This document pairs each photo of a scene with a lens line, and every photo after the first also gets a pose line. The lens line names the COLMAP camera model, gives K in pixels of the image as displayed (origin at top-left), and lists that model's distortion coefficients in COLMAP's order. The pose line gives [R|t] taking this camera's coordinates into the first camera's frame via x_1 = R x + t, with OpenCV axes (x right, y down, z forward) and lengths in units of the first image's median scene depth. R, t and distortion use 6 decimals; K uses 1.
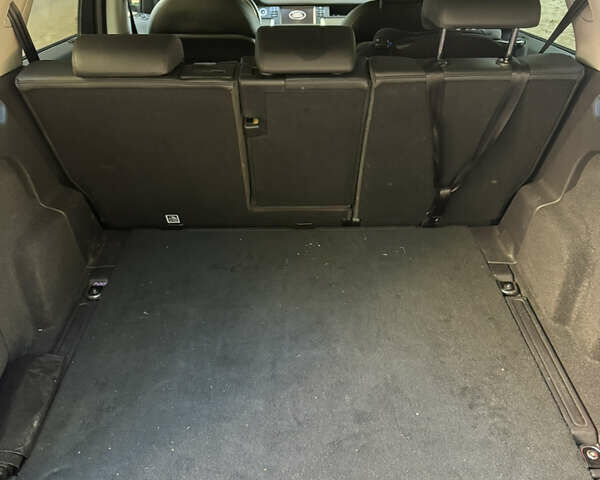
lens RADIAL K [[557.5, 0, 300.2], [0, 557.5, 248.7], [0, 0, 1]] dist [0.021828, -0.001122]
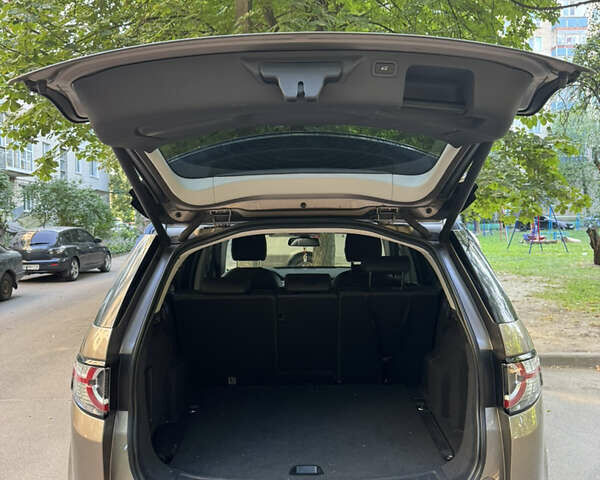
lens RADIAL K [[557.5, 0, 300.2], [0, 557.5, 248.7], [0, 0, 1]] dist [0.021828, -0.001122]
pose [[0.999796, -0.004324, -0.019750, 0.022369], [-0.005668, 0.877736, -0.479110, 0.533811], [0.019407, 0.479124, 0.877532, -0.908074]]
